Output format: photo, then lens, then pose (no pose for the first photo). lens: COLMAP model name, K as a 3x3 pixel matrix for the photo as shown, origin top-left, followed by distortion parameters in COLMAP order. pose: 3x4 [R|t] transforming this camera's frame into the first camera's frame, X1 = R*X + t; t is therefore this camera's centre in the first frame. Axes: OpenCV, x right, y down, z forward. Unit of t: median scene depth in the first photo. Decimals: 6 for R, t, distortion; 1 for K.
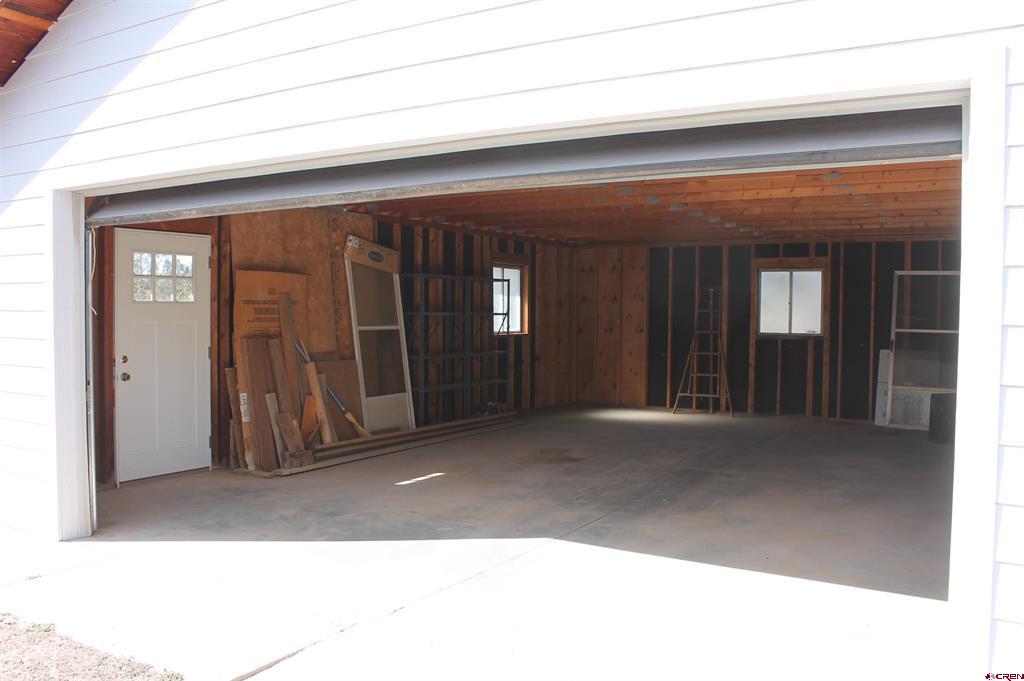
lens RADIAL K [[867.1, 0, 506.9], [0, 867.1, 340.6], [0, 0, 1]] dist [-0.167714, 0.152546]
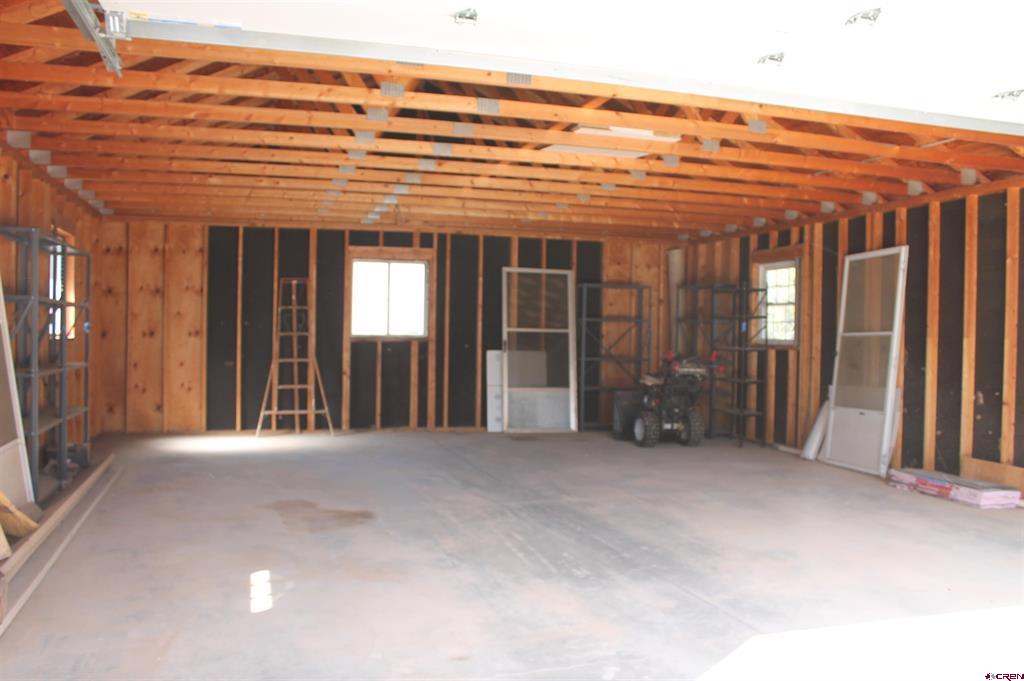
lens RADIAL K [[867.1, 0, 506.9], [0, 867.1, 340.6], [0, 0, 1]] dist [-0.167714, 0.152546]
pose [[0.663403, -0.011096, 0.748180, -0.252887], [0.018544, 0.999827, -0.001614, 0.001472], [-0.748032, 0.014945, 0.663494, 0.327854]]
